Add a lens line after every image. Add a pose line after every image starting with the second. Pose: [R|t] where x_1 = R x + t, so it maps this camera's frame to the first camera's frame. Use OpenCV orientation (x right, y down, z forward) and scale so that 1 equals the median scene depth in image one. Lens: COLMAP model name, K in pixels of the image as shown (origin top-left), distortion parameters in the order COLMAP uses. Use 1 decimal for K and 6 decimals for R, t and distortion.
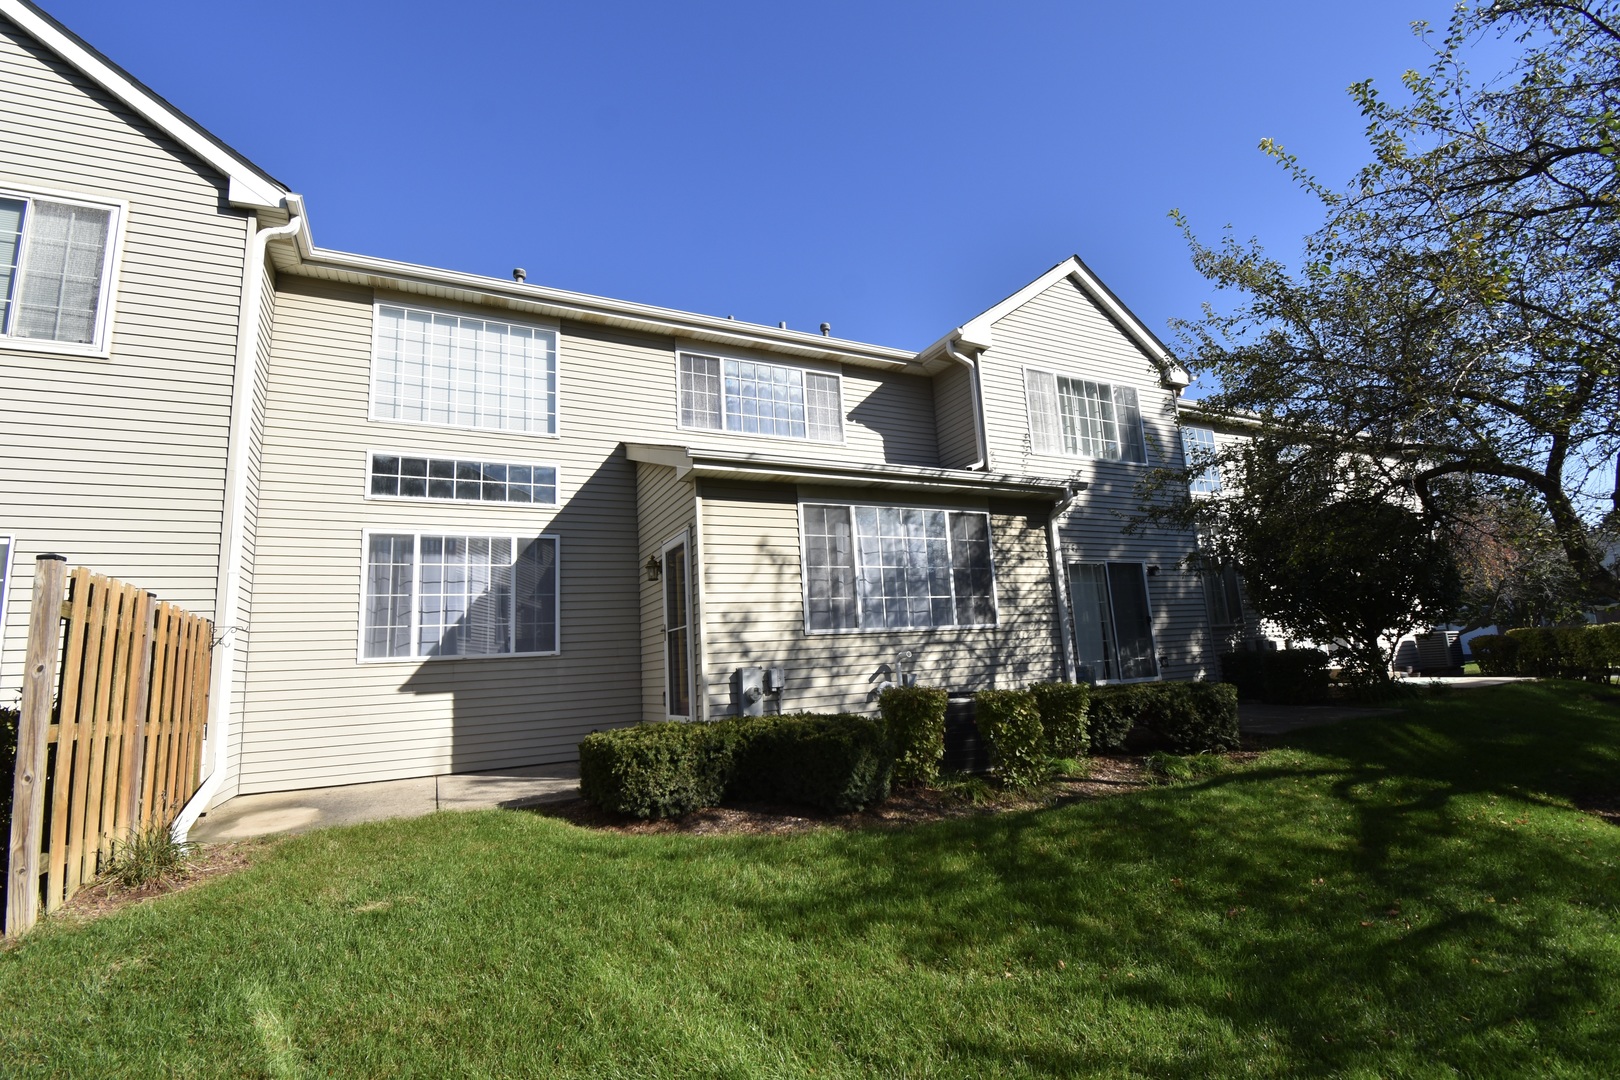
lens RADIAL K [[718.2, 0, 812.2], [0, 718.2, 539.4], [0, 0, 1]] dist [0.005192, -0.003495]
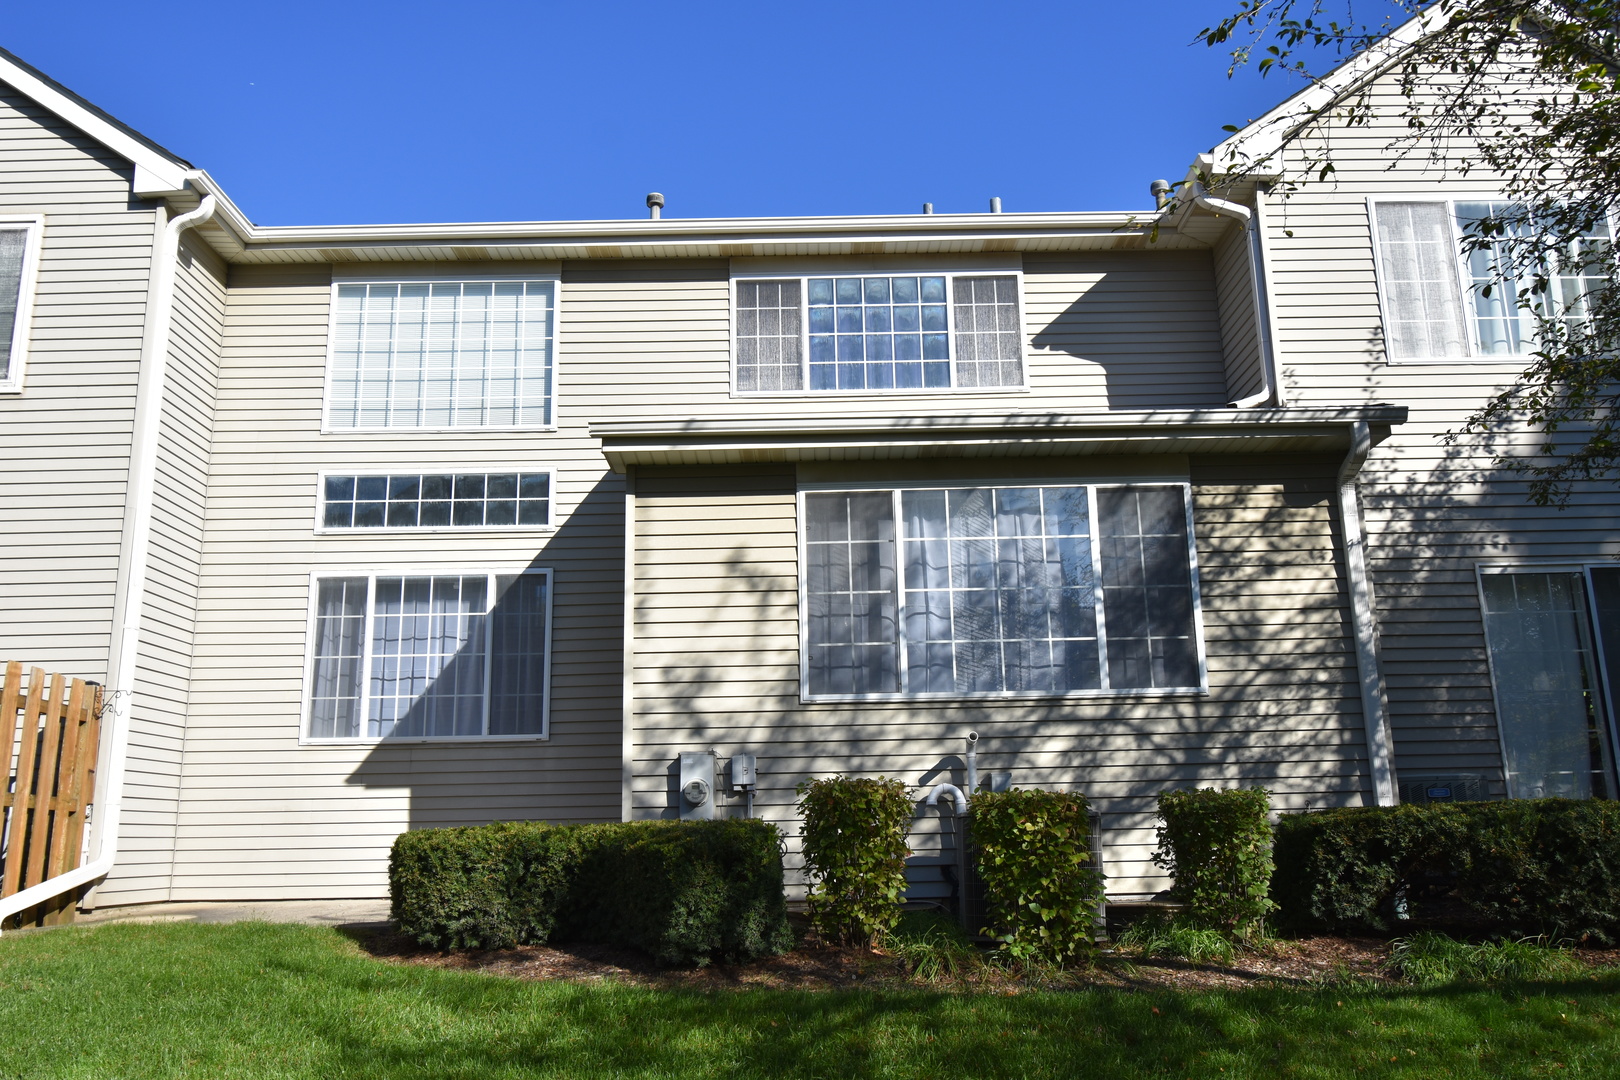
lens RADIAL K [[1228.4, 0, 817.1], [0, 1228.4, 550.9], [0, 0, 1]] dist [-0.008274, 0.029268]
pose [[0.895296, -0.062303, -0.441093, 0.426905], [0.047487, 0.997877, -0.044562, 0.044715], [0.442933, 0.018950, 0.896354, 0.049058]]
